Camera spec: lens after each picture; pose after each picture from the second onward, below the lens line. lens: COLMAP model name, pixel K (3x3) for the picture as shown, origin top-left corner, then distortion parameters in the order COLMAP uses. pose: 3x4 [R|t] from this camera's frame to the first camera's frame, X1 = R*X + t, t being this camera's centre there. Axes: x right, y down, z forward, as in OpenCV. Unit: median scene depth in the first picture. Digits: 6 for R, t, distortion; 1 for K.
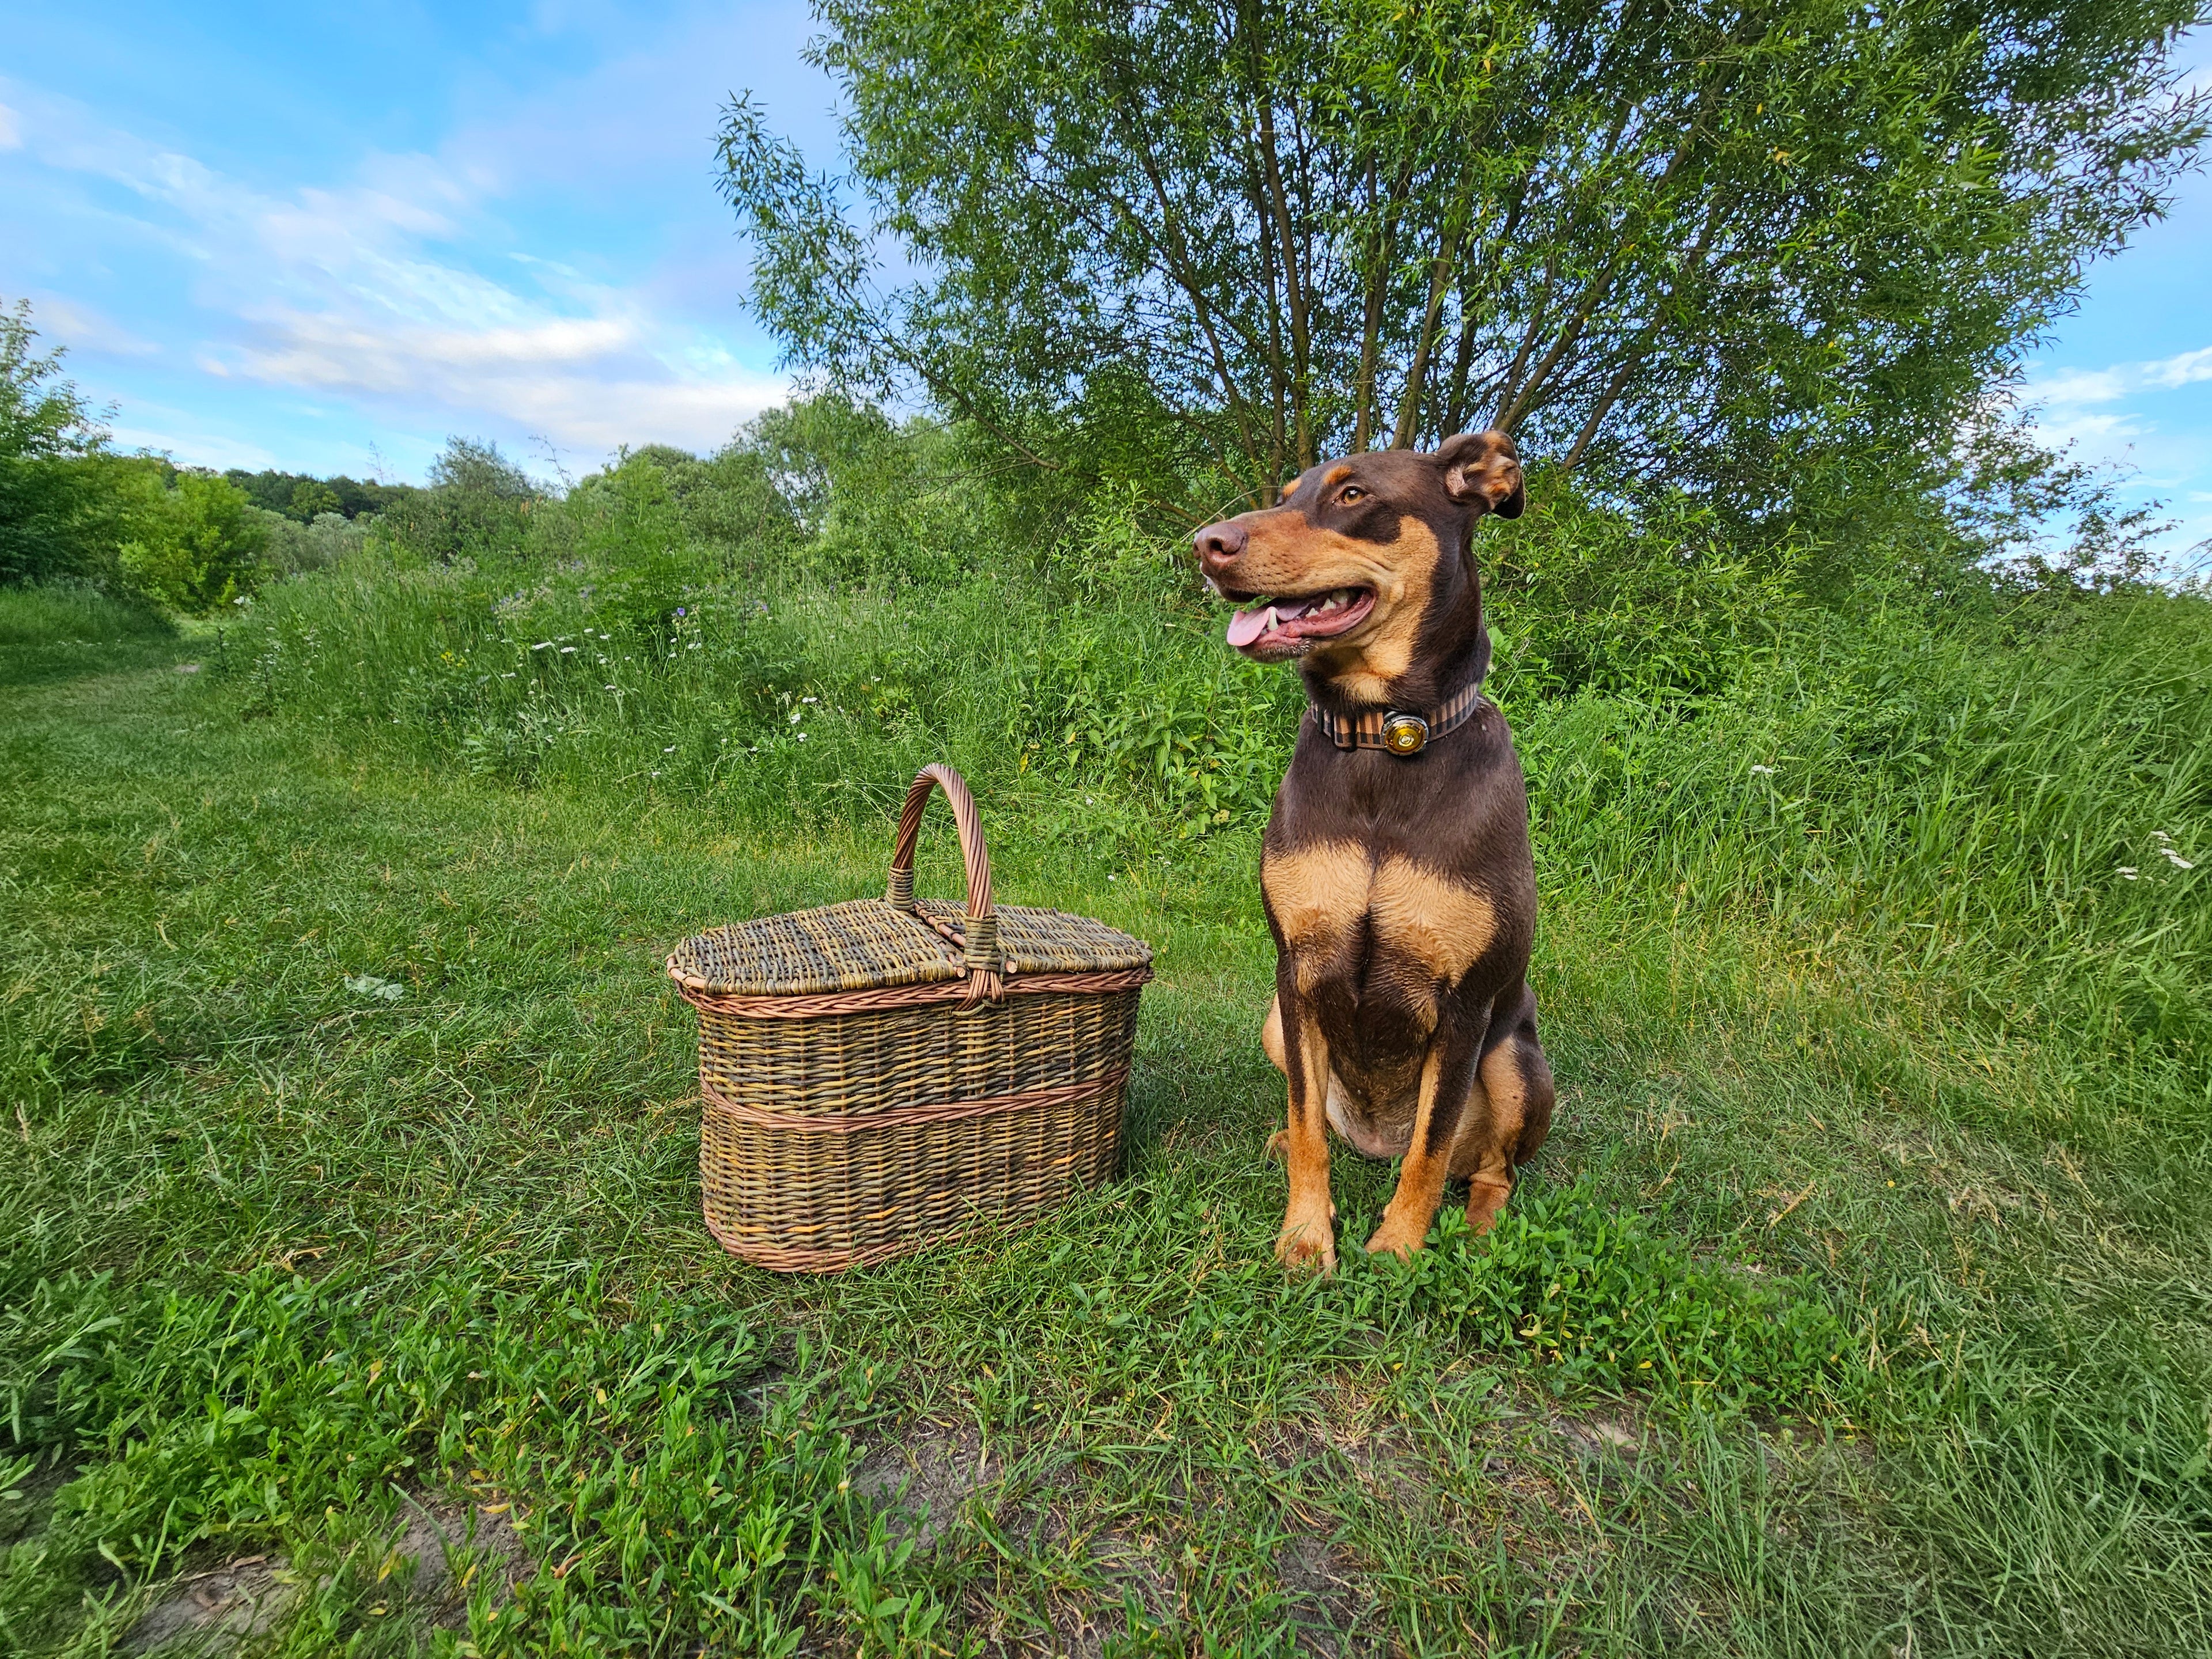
lens RADIAL K [[877.4, 0, 1106.0], [0, 877.4, 829.5], [0, 0, 1]] dist [0.000241, 0.000139]
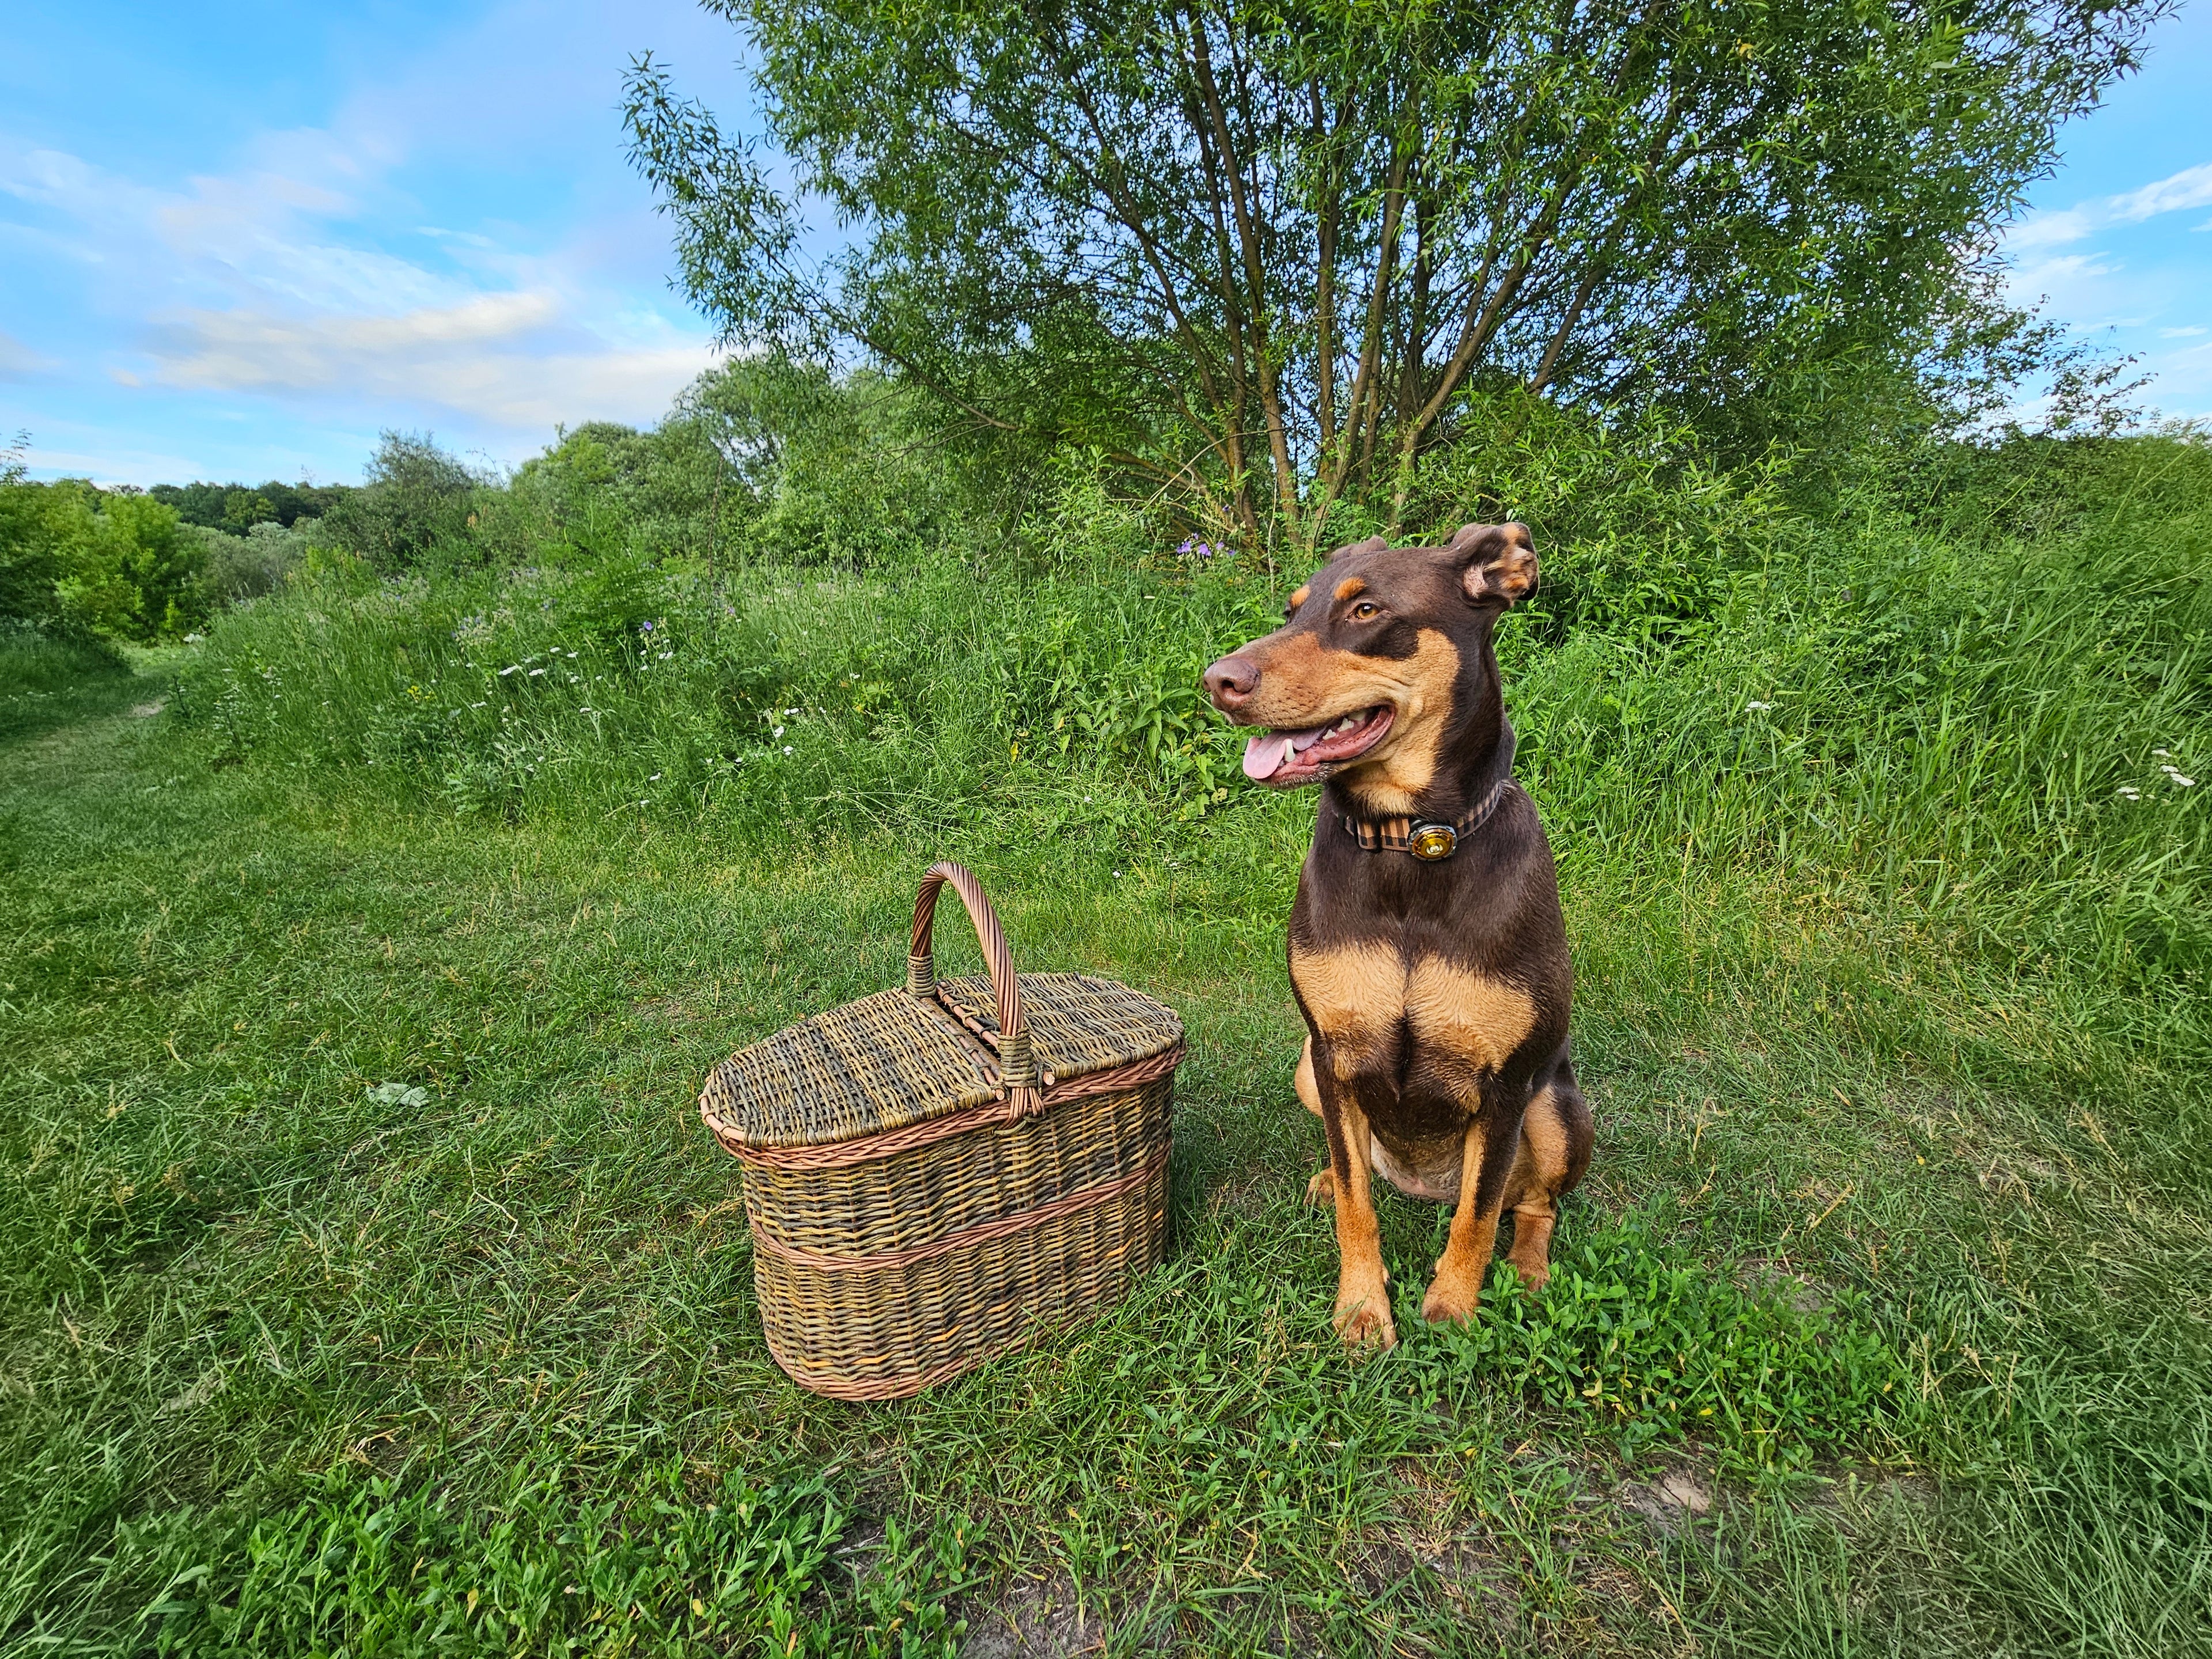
lens RADIAL K [[877.4, 0, 1103.9], [0, 877.4, 814.2], [0, 0, 1]] dist [-0.000264, 0.000397]
pose [[0.995617, -0.093204, 0.007778, -0.019925], [0.092571, 0.993883, 0.060220, -0.151615], [-0.013343, -0.059236, 0.998155, 0.021555]]
